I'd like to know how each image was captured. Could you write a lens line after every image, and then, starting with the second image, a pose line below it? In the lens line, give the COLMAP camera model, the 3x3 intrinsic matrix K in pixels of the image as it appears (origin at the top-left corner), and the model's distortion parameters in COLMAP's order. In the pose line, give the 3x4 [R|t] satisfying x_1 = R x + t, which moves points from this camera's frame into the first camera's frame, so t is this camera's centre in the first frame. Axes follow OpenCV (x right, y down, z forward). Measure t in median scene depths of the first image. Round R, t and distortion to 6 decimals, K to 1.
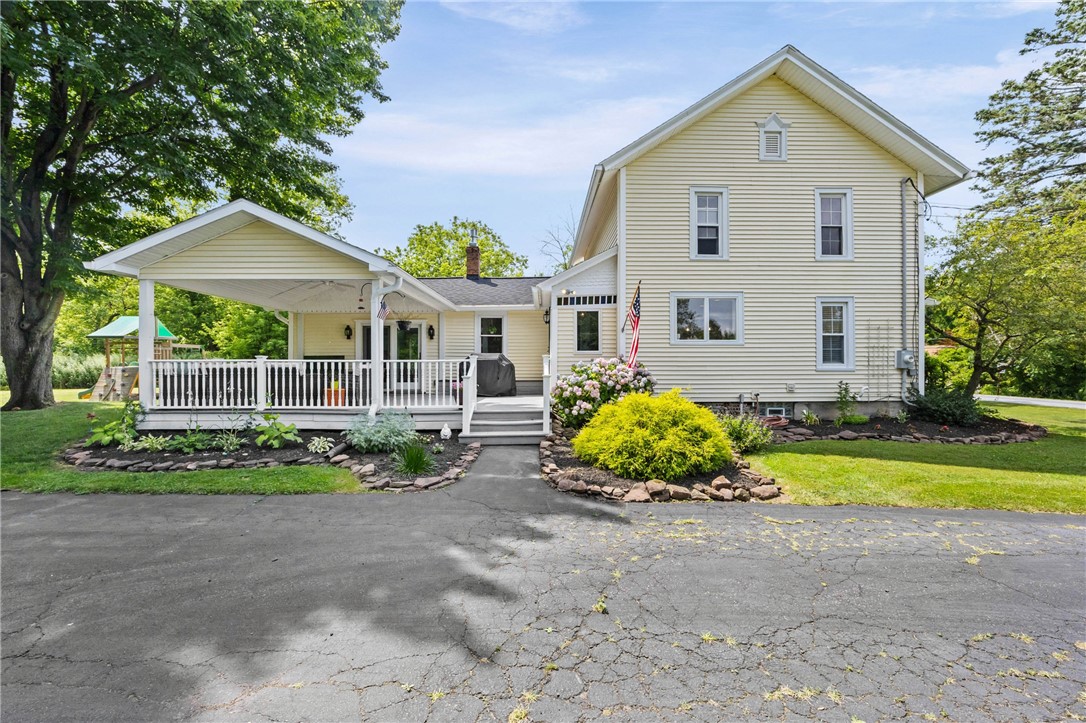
lens RADIAL K [[417.1, 0, 544.3], [0, 417.1, 362.7], [0, 0, 1]] dist [-0.000043, 0.000009]
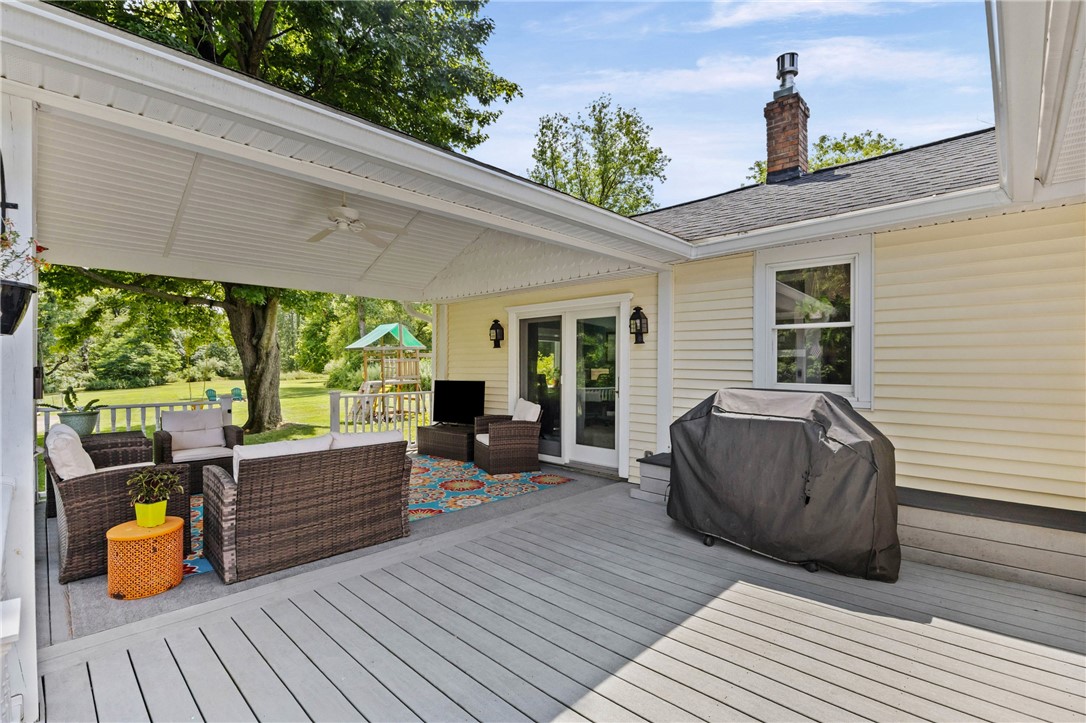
lens RADIAL K [[495.3, 0, 540.9], [0, 495.3, 360.1], [0, 0, 1]] dist [-0.001957, -0.000023]
pose [[0.723377, -0.004589, -0.690438, -0.021724], [0.003283, 0.999989, -0.003207, -0.039175], [0.690446, 0.000053, 0.723384, 0.608073]]
